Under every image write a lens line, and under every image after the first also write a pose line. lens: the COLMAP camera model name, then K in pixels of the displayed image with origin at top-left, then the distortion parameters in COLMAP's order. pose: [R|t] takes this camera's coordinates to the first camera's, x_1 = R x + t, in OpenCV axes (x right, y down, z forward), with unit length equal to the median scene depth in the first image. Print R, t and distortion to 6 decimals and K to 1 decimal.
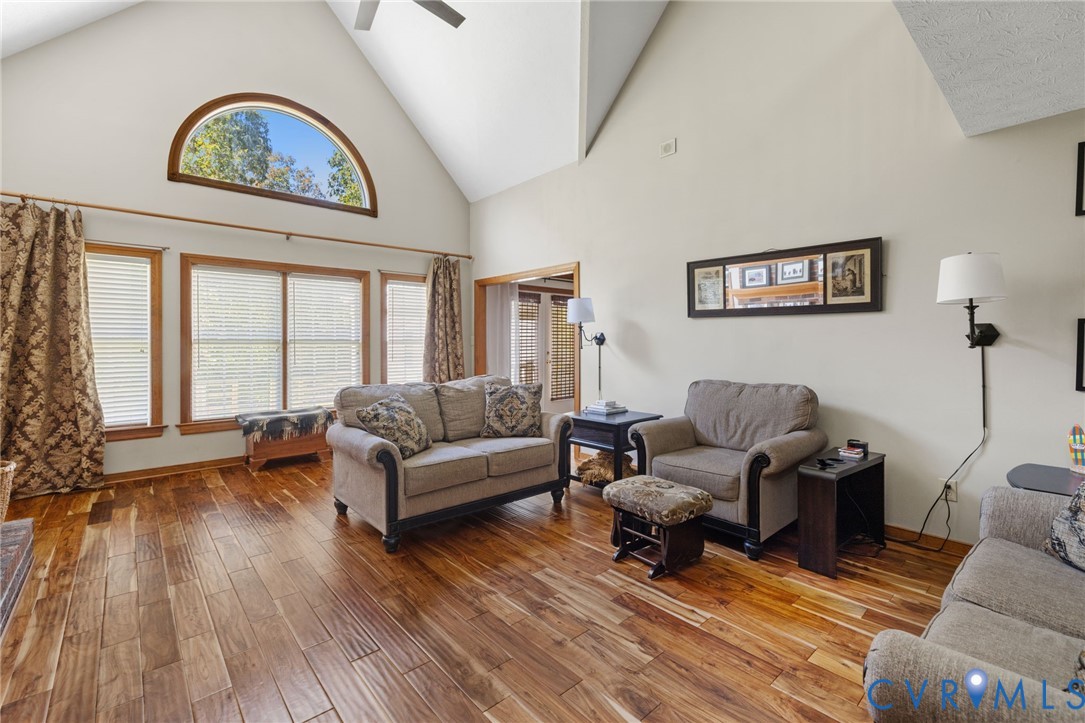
lens RADIAL K [[470.3, 0, 537.9], [0, 470.3, 341.0], [0, 0, 1]] dist [0.002746, 0.000022]
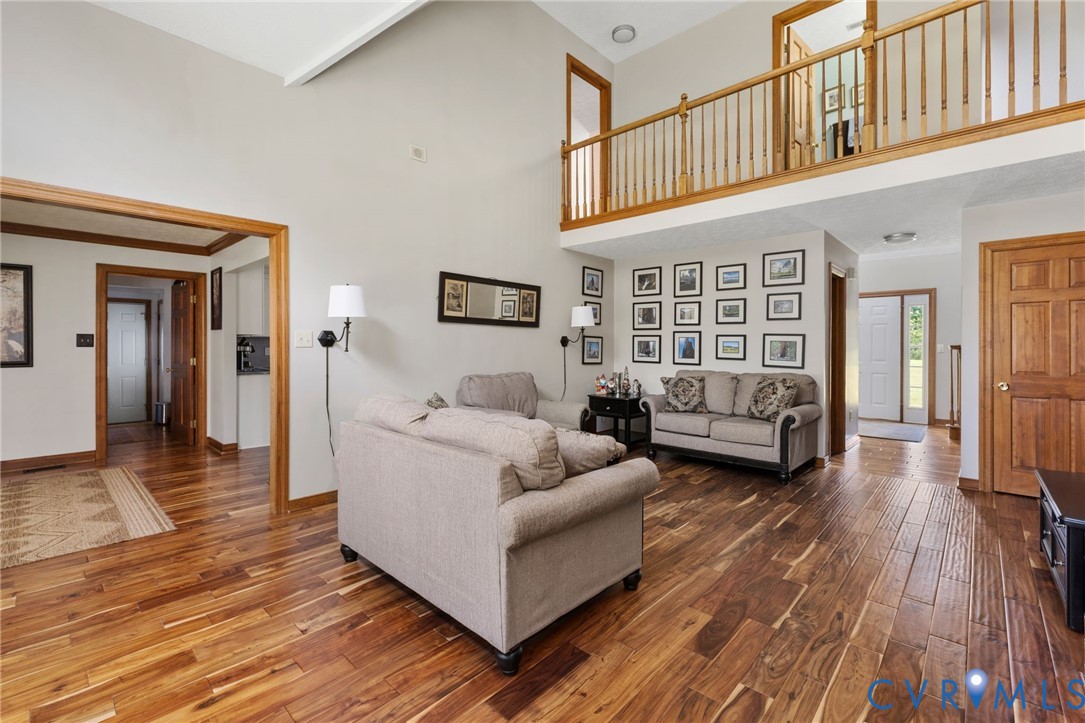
lens RADIAL K [[470.3, 0, 542.5], [0, 470.3, 352.5], [0, 0, 1]] dist [0.002746, 0.000022]
pose [[-0.102442, -0.007628, 0.994710, -0.998434], [0.004620, 0.999956, 0.008144, 0.017036], [-0.994728, 0.005430, -0.102402, 1.105530]]
